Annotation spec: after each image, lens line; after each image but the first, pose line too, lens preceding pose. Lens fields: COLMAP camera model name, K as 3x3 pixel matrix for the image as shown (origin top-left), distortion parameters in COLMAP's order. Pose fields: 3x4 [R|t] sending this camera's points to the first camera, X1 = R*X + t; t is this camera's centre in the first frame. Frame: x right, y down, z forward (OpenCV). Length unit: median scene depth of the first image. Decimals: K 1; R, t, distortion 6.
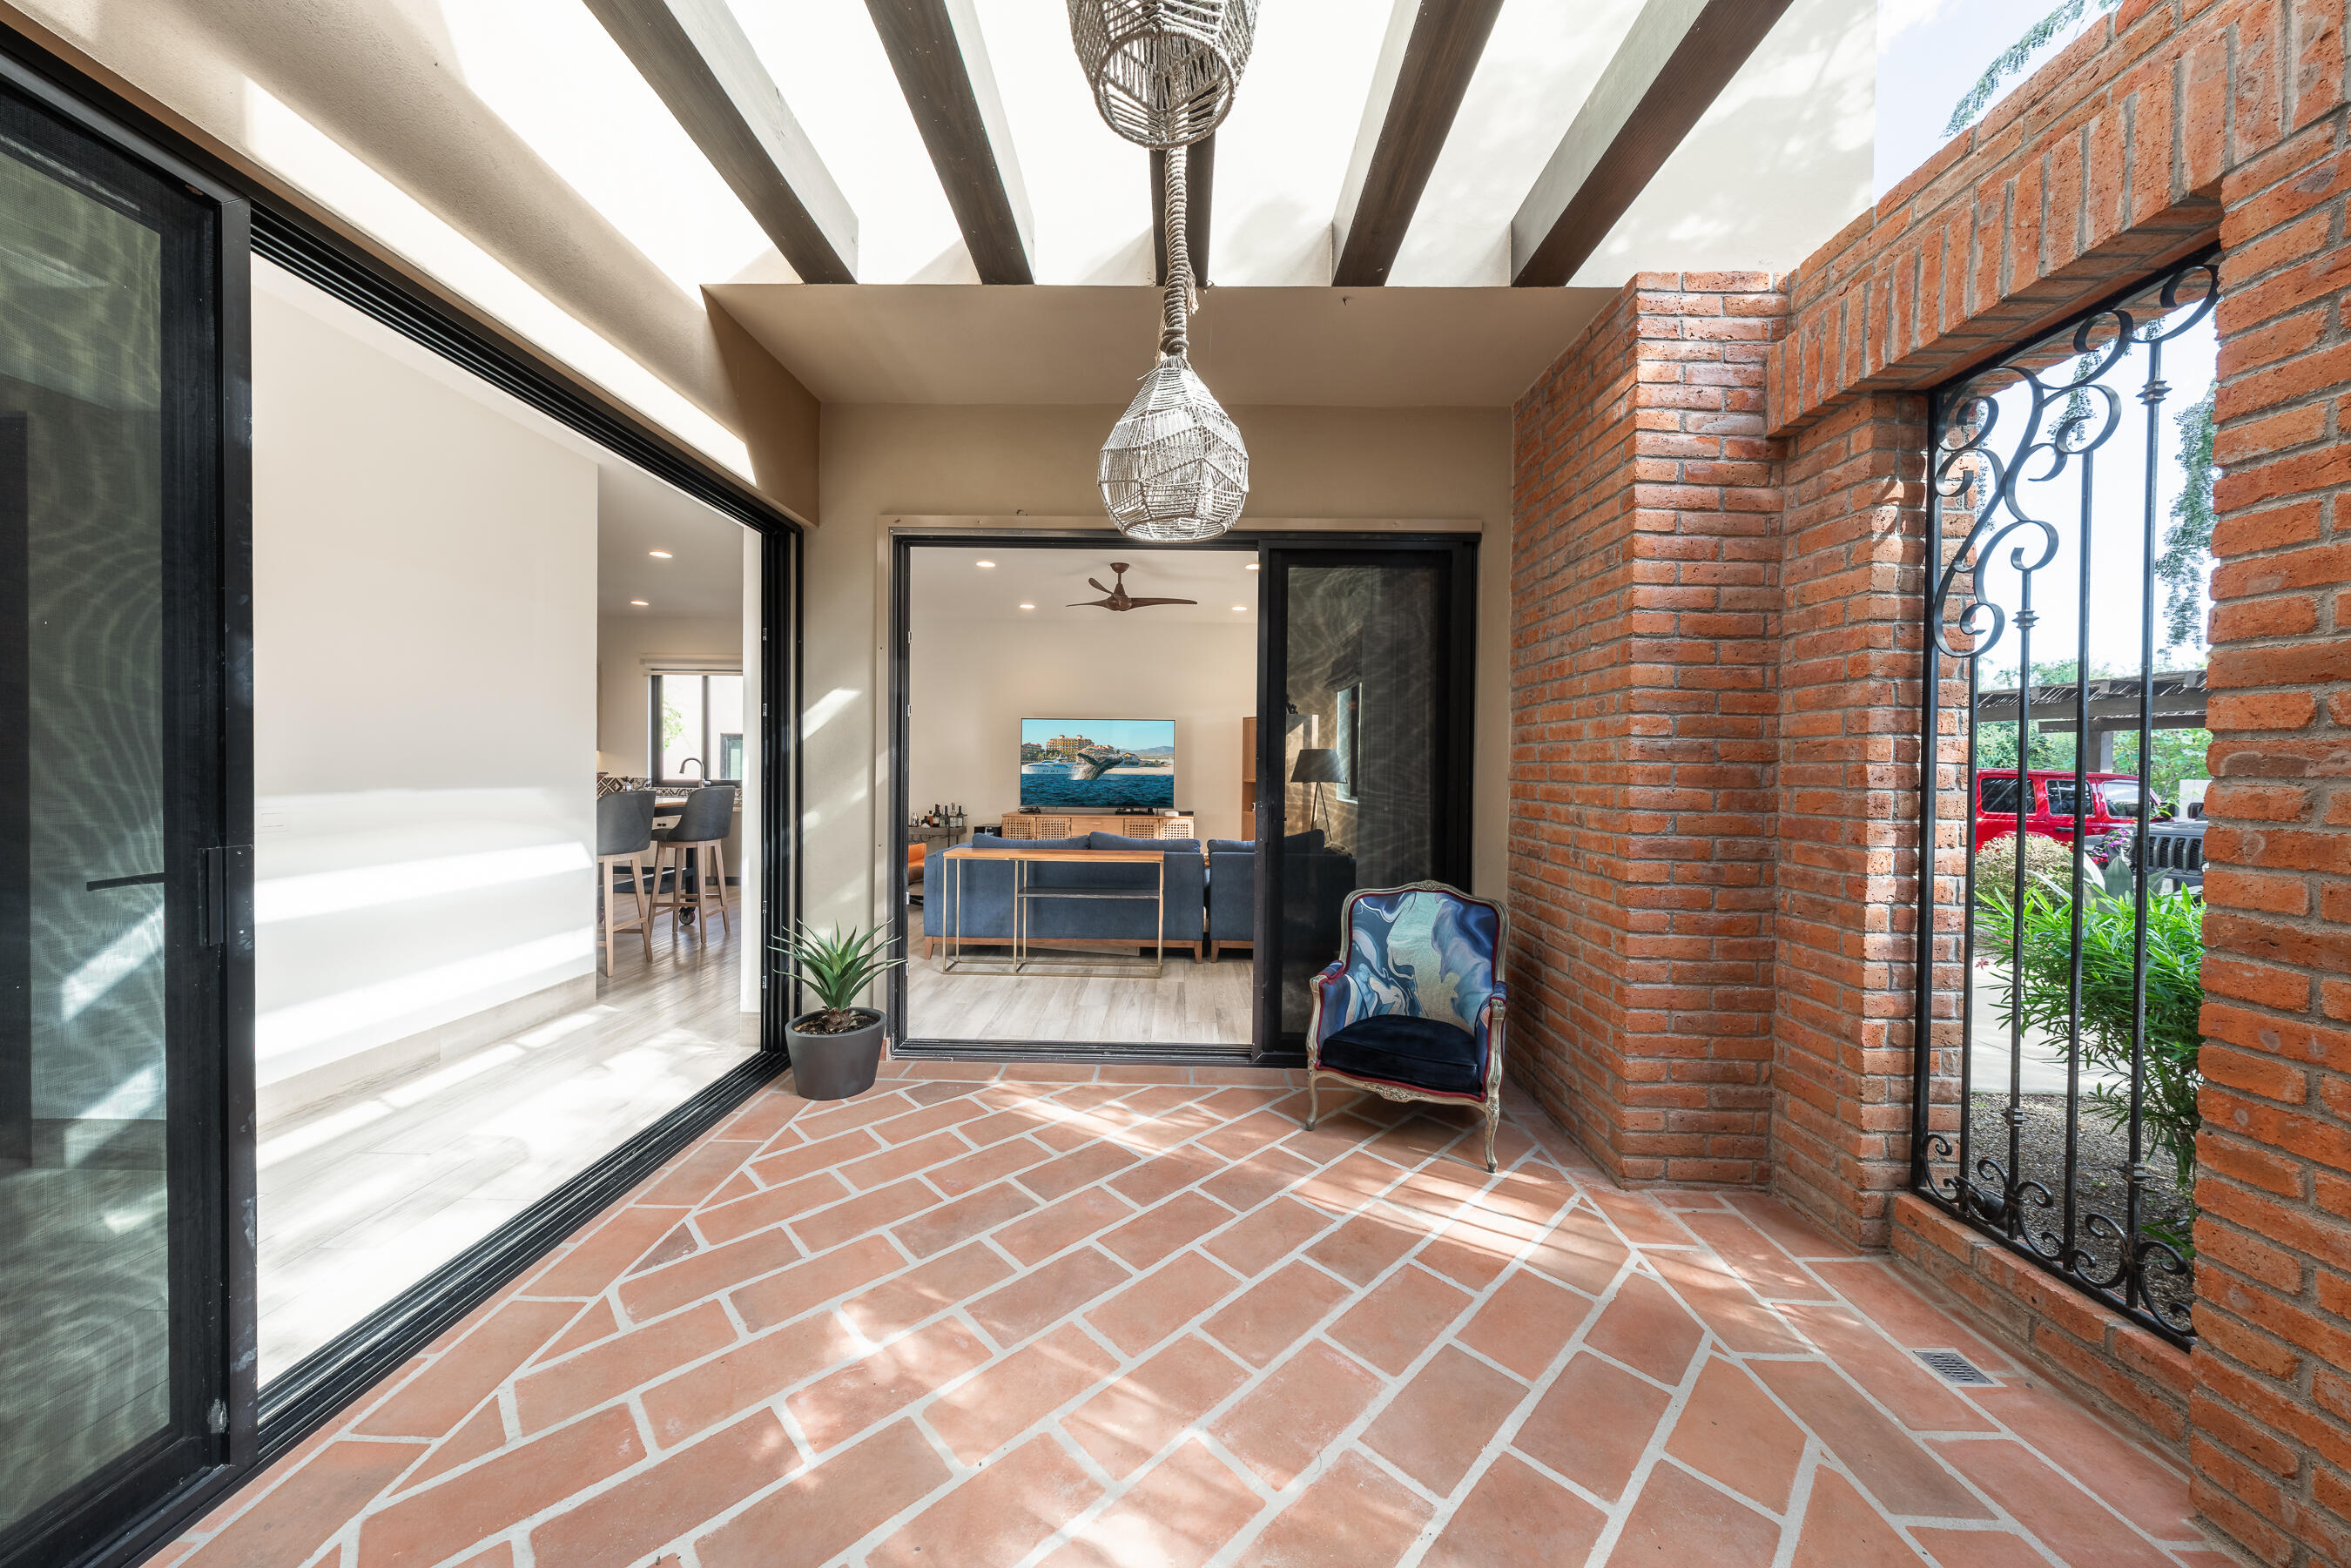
lens RADIAL K [[812.4, 0, 1169.3], [0, 812.4, 777.2], [0, 0, 1]] dist [-0.009047, 0.000018]
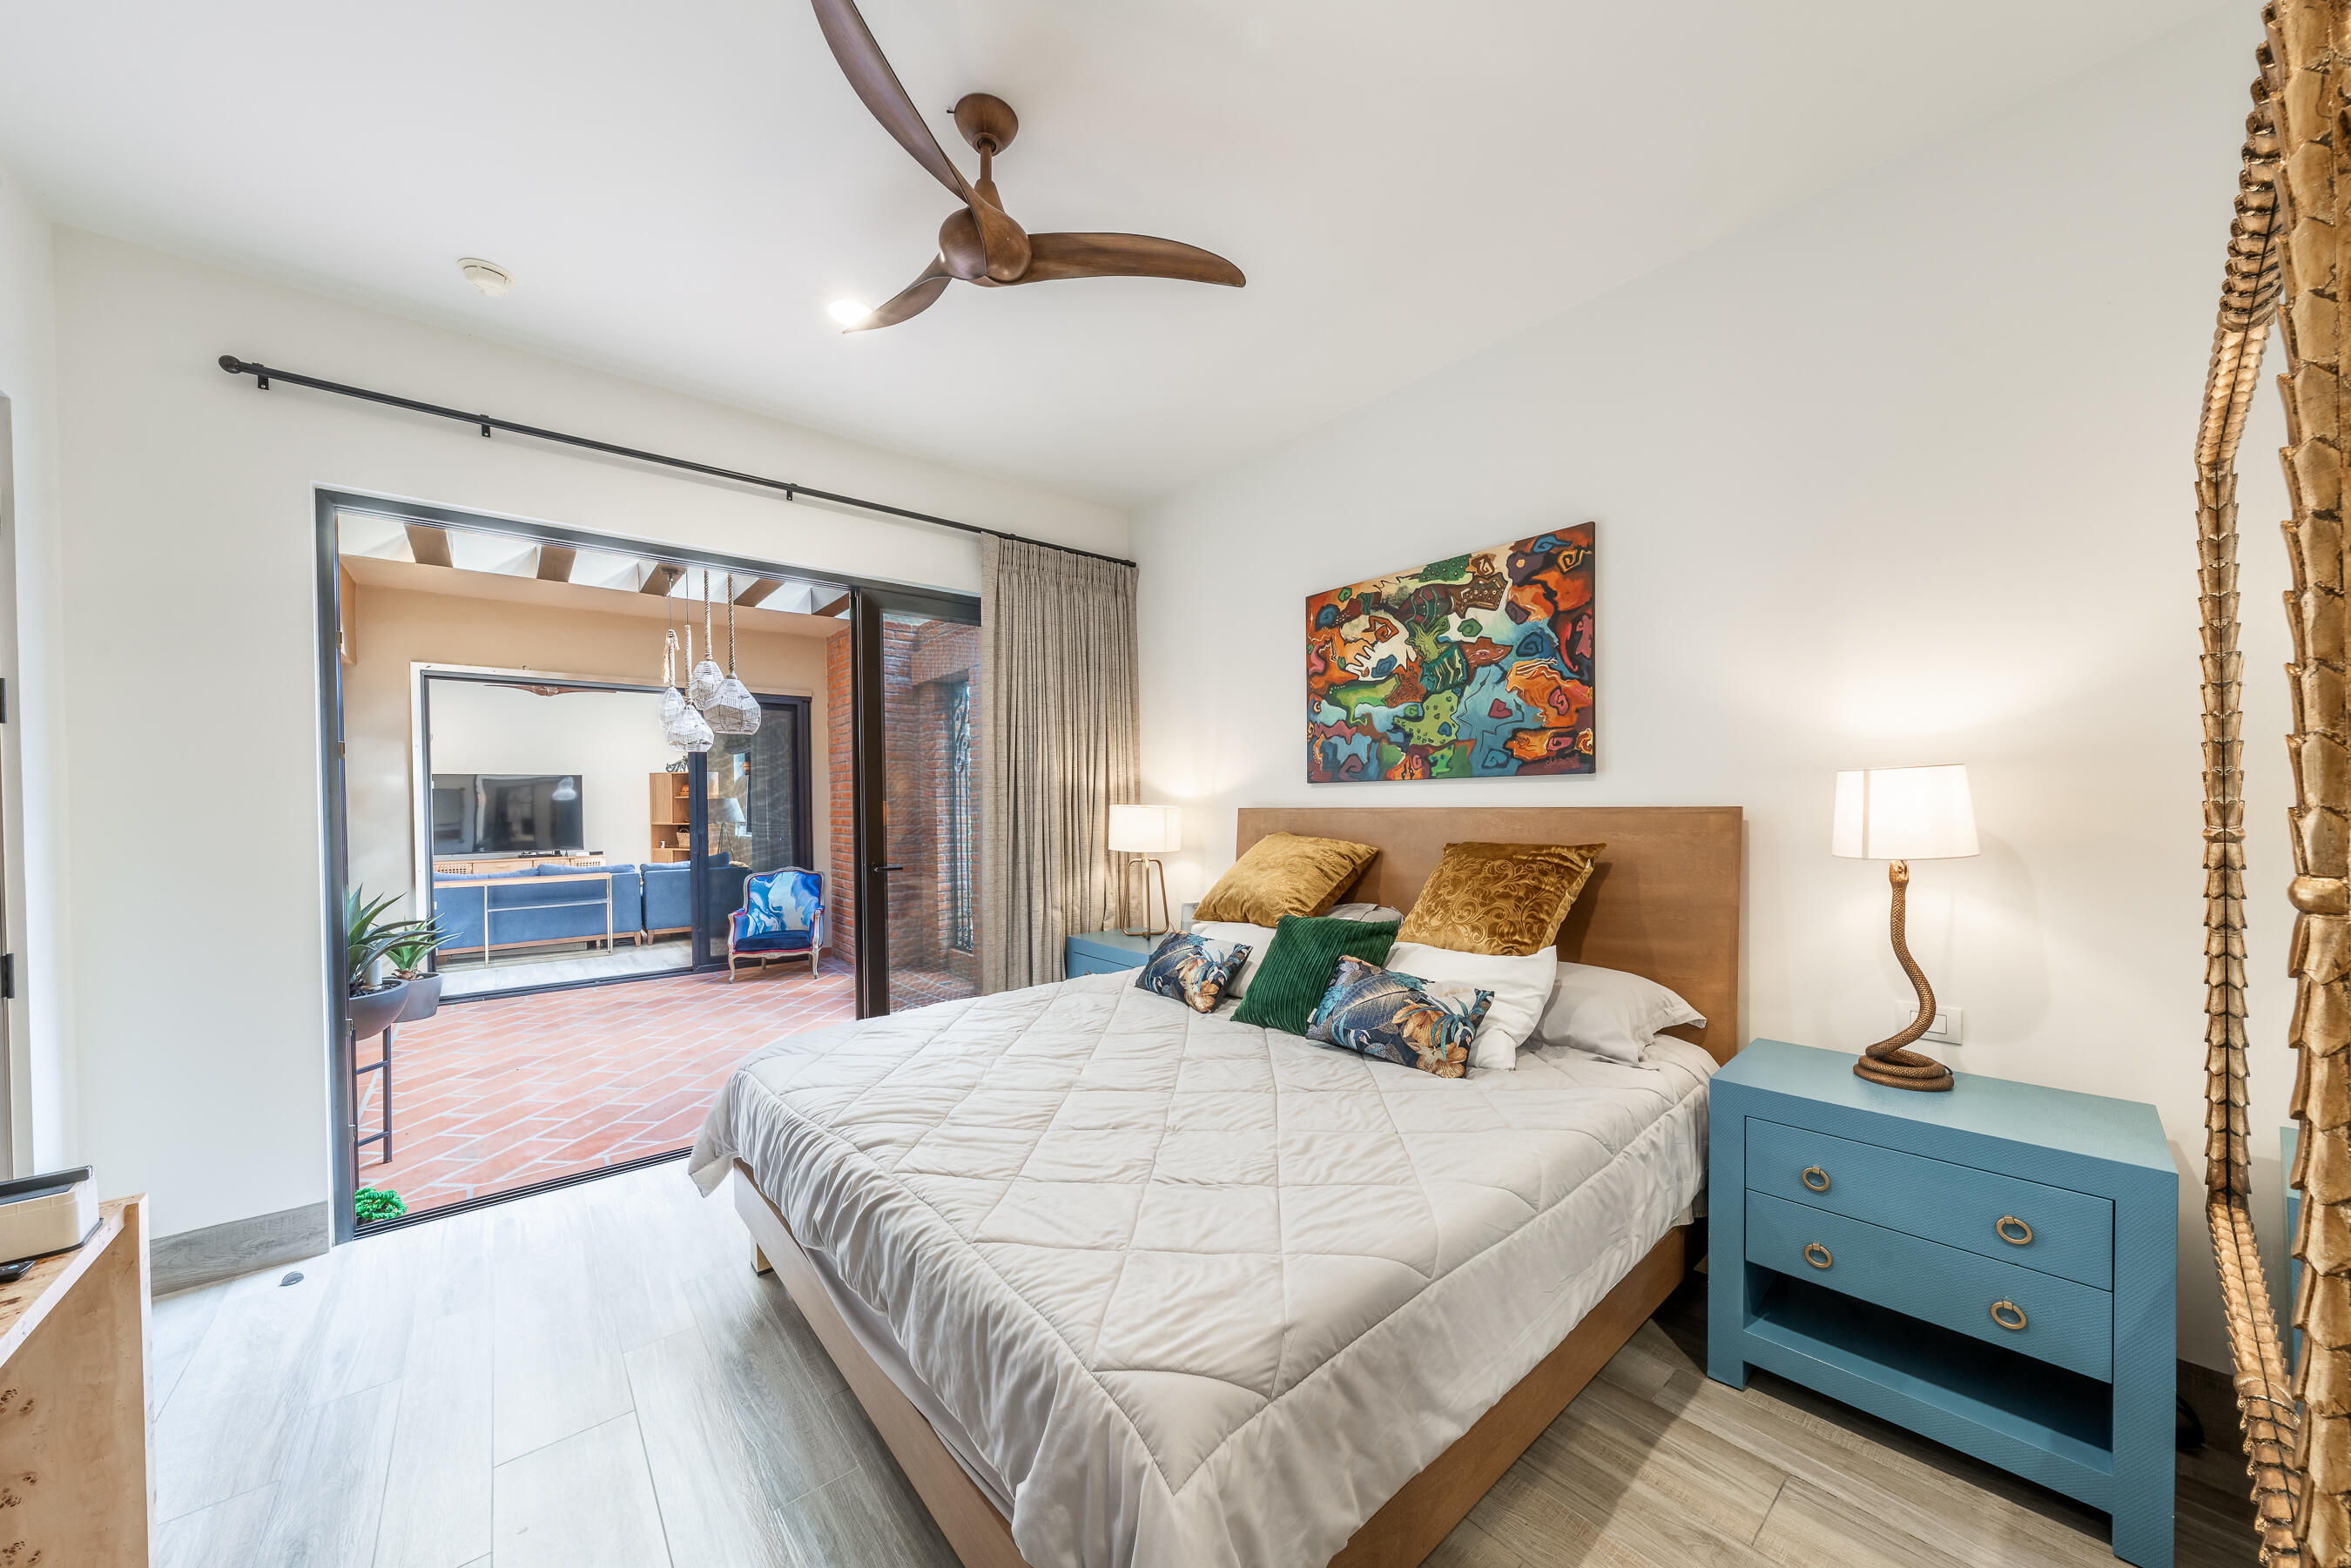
lens RADIAL K [[812.4, 0, 1173.7], [0, 812.4, 803.6], [0, 0, 1]] dist [-0.009047, 0.000018]
pose [[0.763986, -0.025407, 0.644733, -0.265562], [0.032216, 0.999480, 0.001212, -0.002452], [-0.644428, 0.019844, 0.764407, -1.238481]]
